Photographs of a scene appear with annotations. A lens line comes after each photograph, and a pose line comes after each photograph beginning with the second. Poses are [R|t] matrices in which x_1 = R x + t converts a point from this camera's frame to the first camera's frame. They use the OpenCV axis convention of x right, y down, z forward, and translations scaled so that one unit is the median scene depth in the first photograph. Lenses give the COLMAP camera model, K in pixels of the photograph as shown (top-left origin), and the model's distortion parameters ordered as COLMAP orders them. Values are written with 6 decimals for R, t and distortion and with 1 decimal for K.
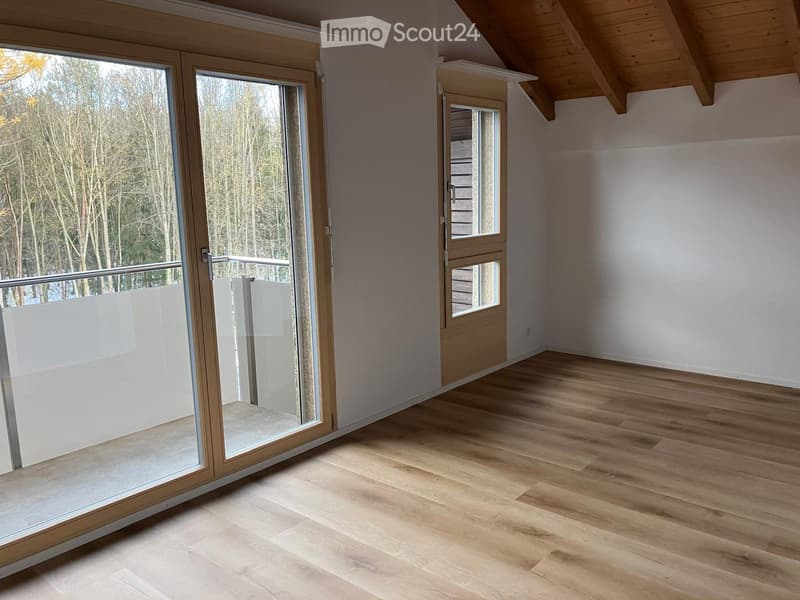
lens RADIAL K [[657.3, 0, 400.0], [0, 657.3, 300.0], [0, 0, 1]] dist [0.001883, -0.004016]
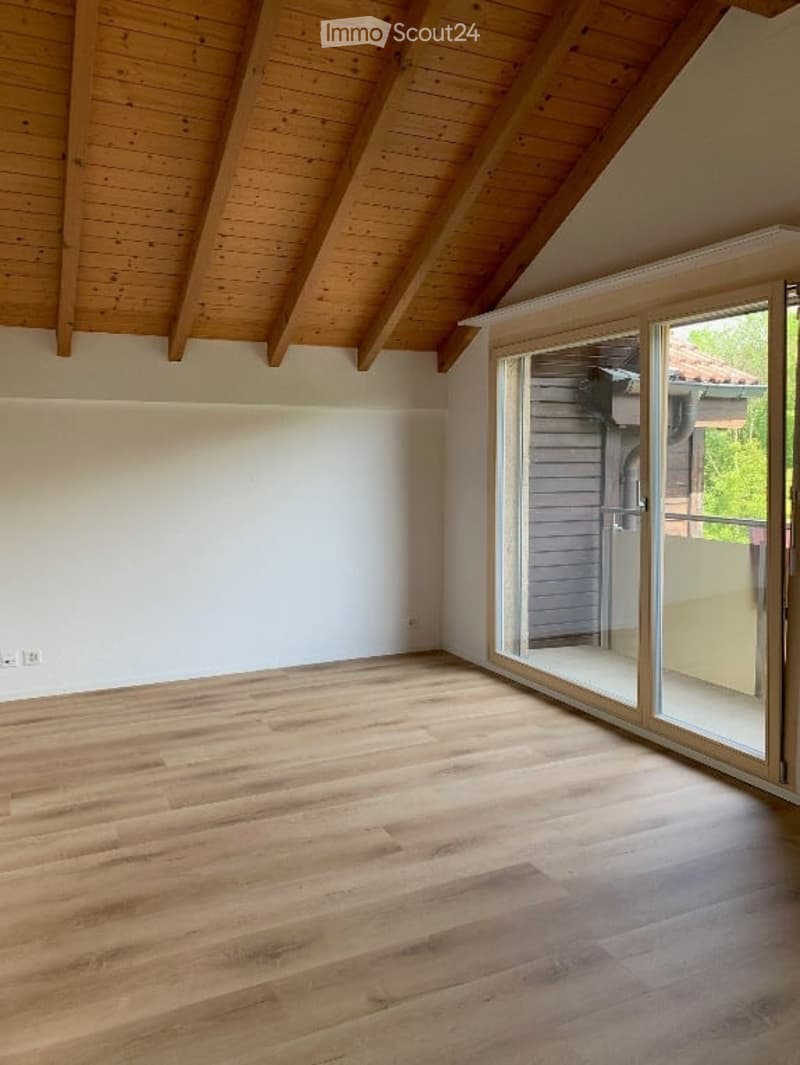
lens RADIAL K [[814.6, 0, 400.0], [0, 814.6, 532.5], [0, 0, 1]] dist [-0.000925, -0.004128]
pose [[-0.388887, 0.118188, -0.913673, 1.067023], [-0.140994, 0.972419, 0.185798, -0.214182], [0.910432, 0.201077, -0.361498, 1.173056]]
